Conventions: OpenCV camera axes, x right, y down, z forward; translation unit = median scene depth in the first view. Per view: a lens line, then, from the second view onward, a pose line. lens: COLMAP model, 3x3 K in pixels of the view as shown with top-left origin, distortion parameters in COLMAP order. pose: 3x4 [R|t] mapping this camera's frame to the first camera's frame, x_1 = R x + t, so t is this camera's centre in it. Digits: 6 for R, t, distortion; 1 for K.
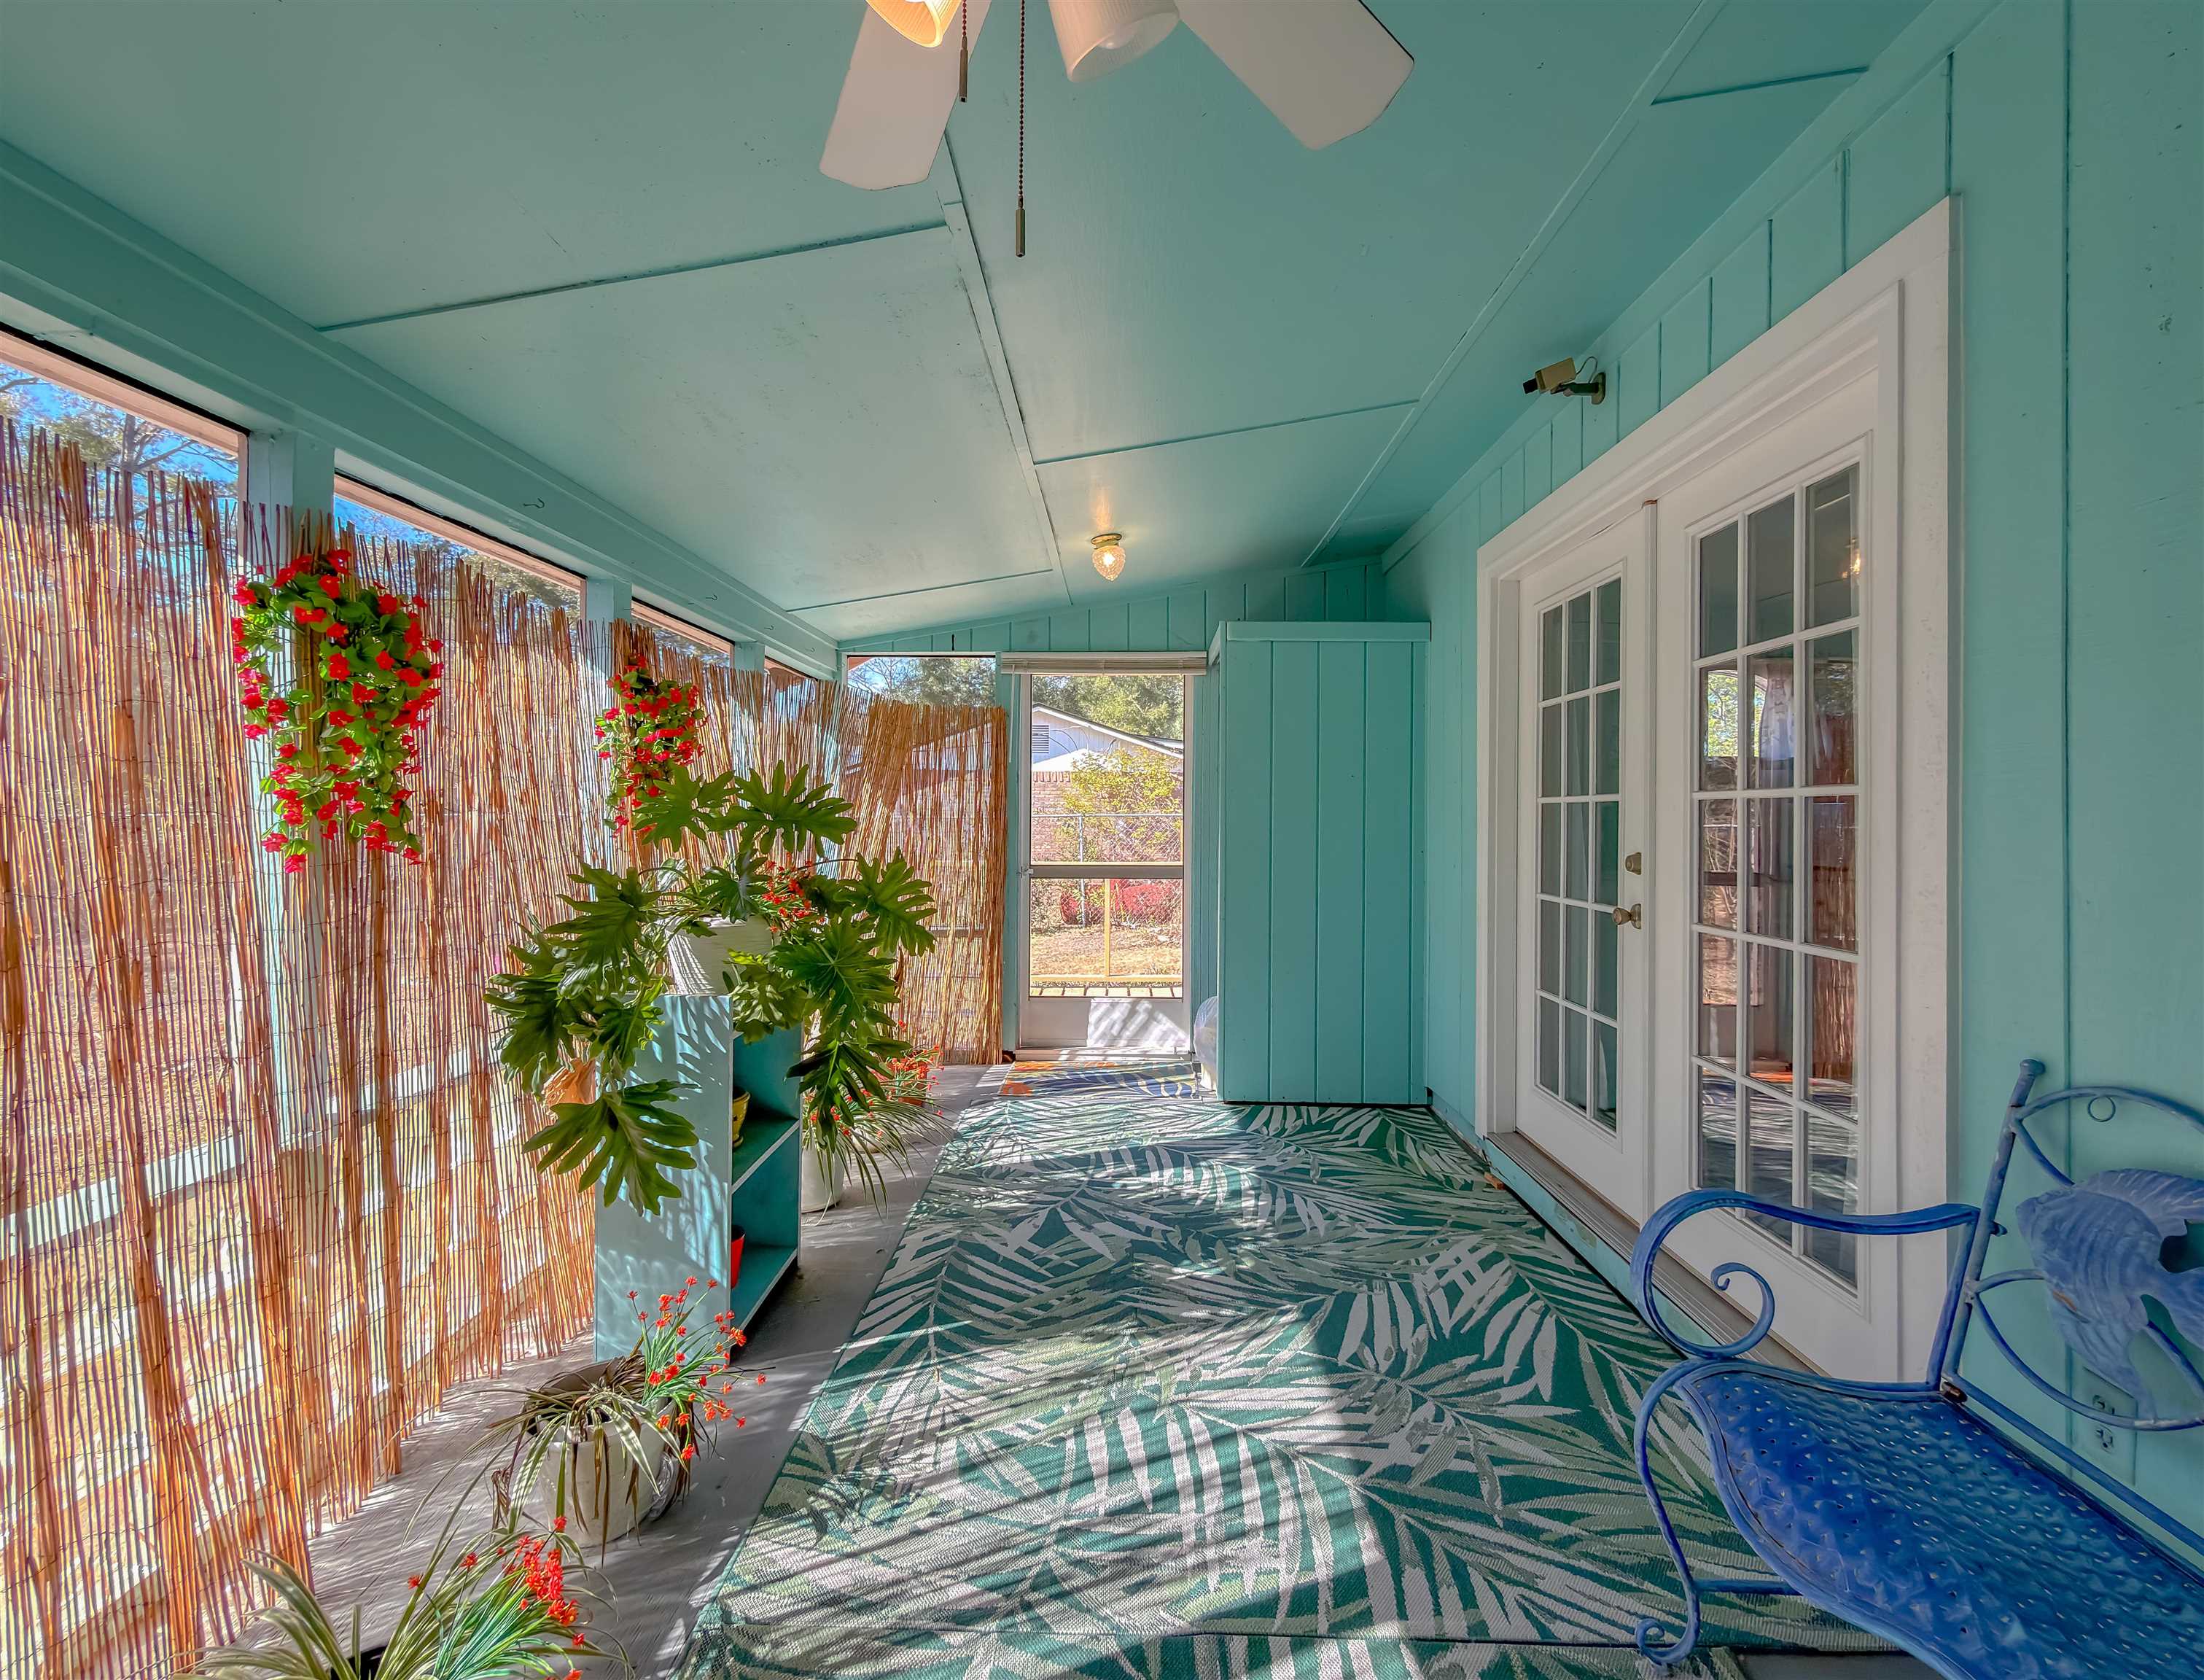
lens RADIAL K [[953.0, 0, 1098.4], [0, 953.0, 837.1], [0, 0, 1]] dist [-0.003398, 0.001025]
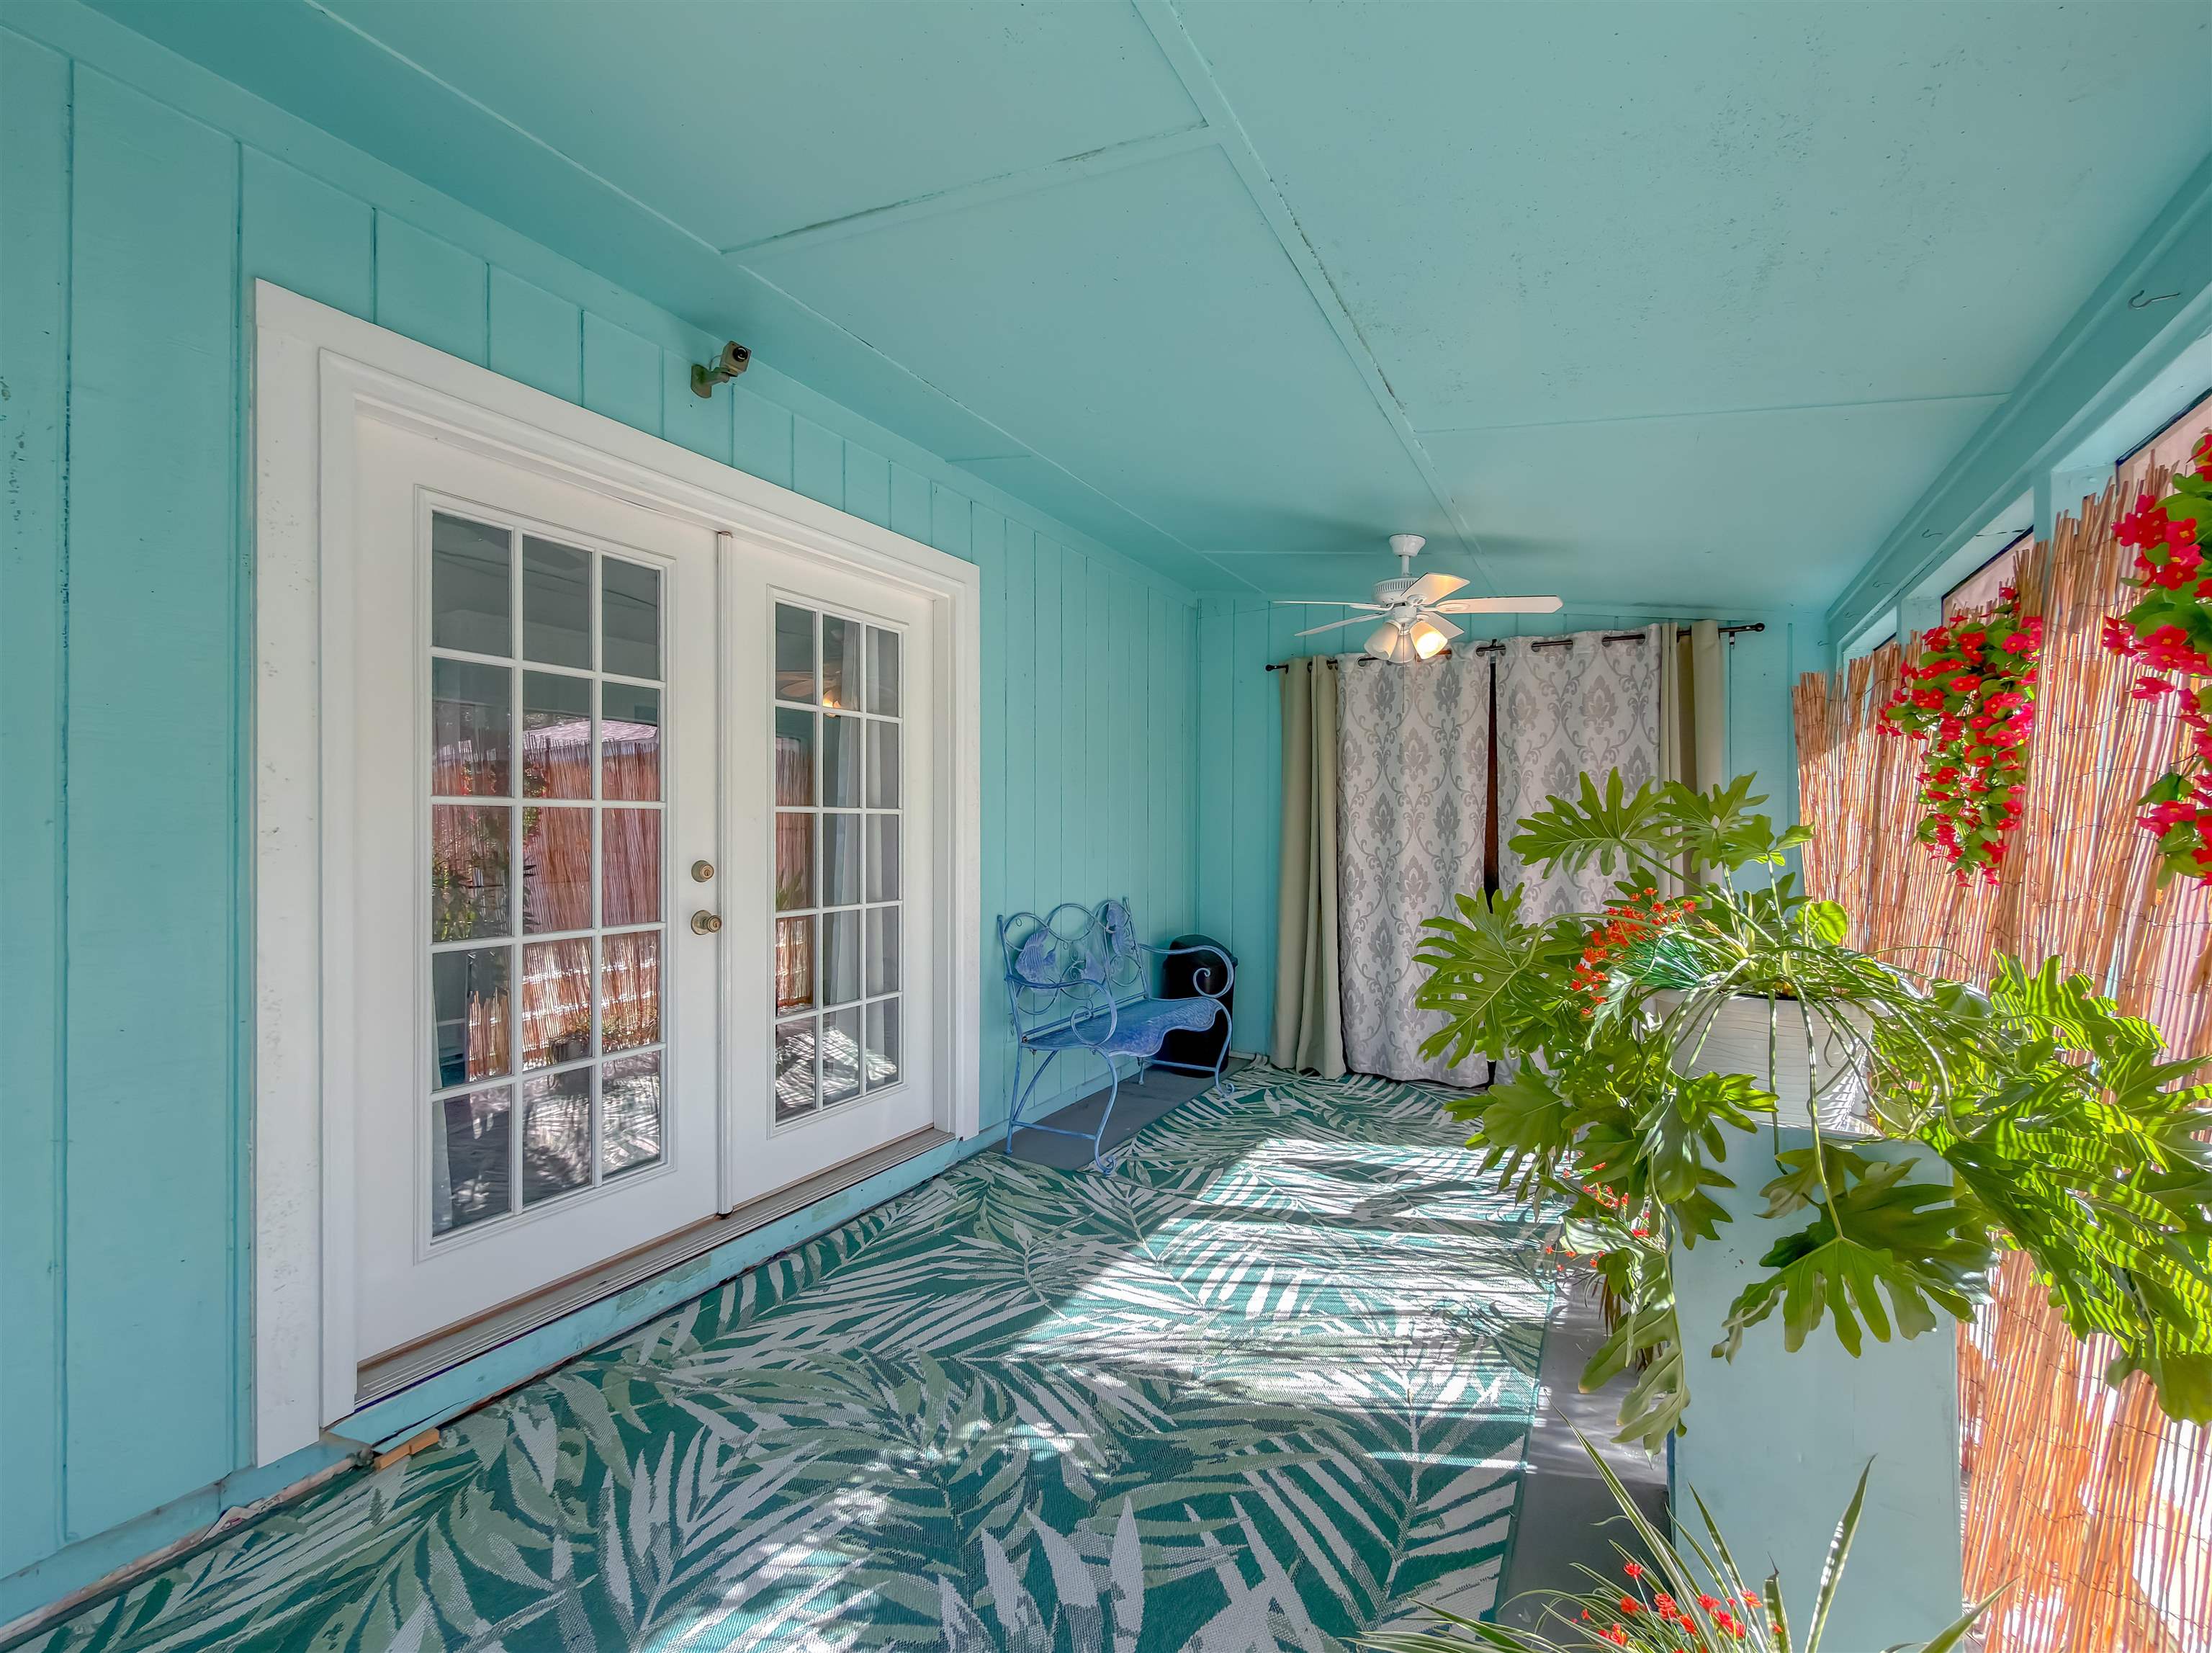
lens RADIAL K [[909.3, 0, 1091.9], [0, 909.3, 818.1], [0, 0, 1]] dist [0.001312, 0.001206]
pose [[-0.867384, -0.003241, 0.497630, -0.380045], [0.002797, 0.999931, 0.011388, -0.053024], [-0.497632, 0.011269, -0.867315, 2.136501]]
